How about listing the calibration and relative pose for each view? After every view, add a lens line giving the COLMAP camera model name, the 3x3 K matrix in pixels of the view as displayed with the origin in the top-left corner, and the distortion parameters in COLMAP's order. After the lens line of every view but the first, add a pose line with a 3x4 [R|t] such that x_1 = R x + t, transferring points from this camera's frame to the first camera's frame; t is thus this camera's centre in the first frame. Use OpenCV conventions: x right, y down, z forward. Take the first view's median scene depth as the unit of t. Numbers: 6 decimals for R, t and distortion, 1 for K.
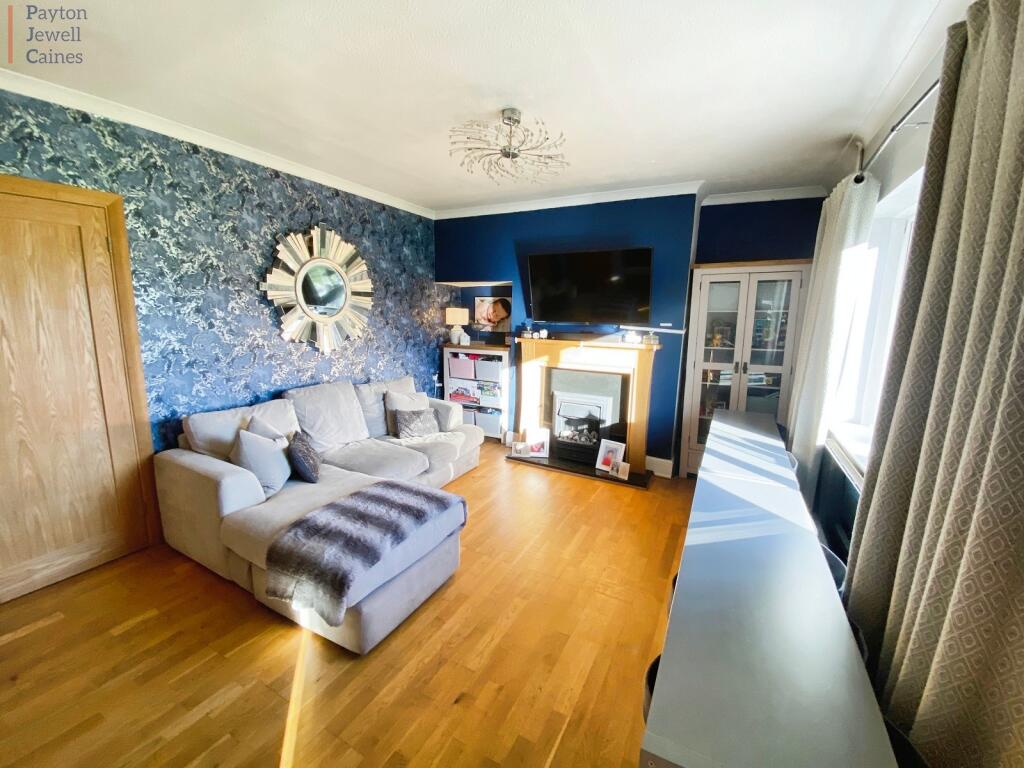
lens RADIAL K [[409.2, 0, 512.0], [0, 409.2, 384.0], [0, 0, 1]] dist [0.000226, -0.000042]
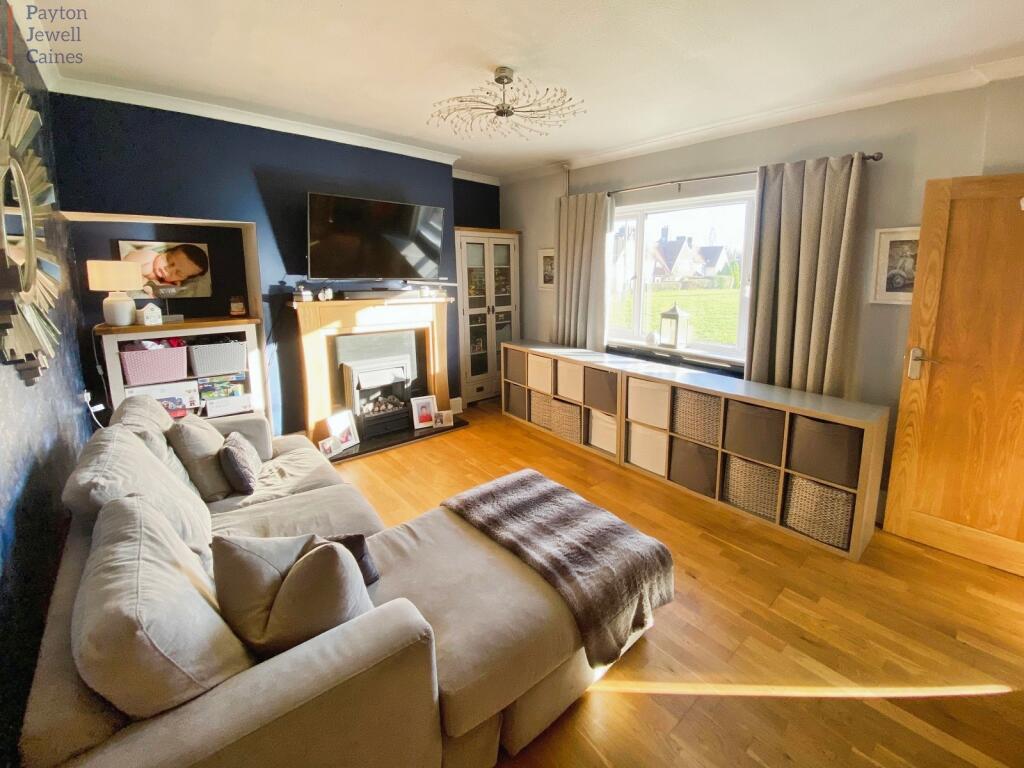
lens RADIAL K [[433.2, 0, 513.6], [0, 433.2, 333.5], [0, 0, 1]] dist [-0.000096, -0.000124]
pose [[0.350527, -0.148748, 0.924665, -0.613992], [0.152397, 0.983207, 0.100394, -0.082173], [-0.924070, 0.105725, 0.367309, 0.383376]]
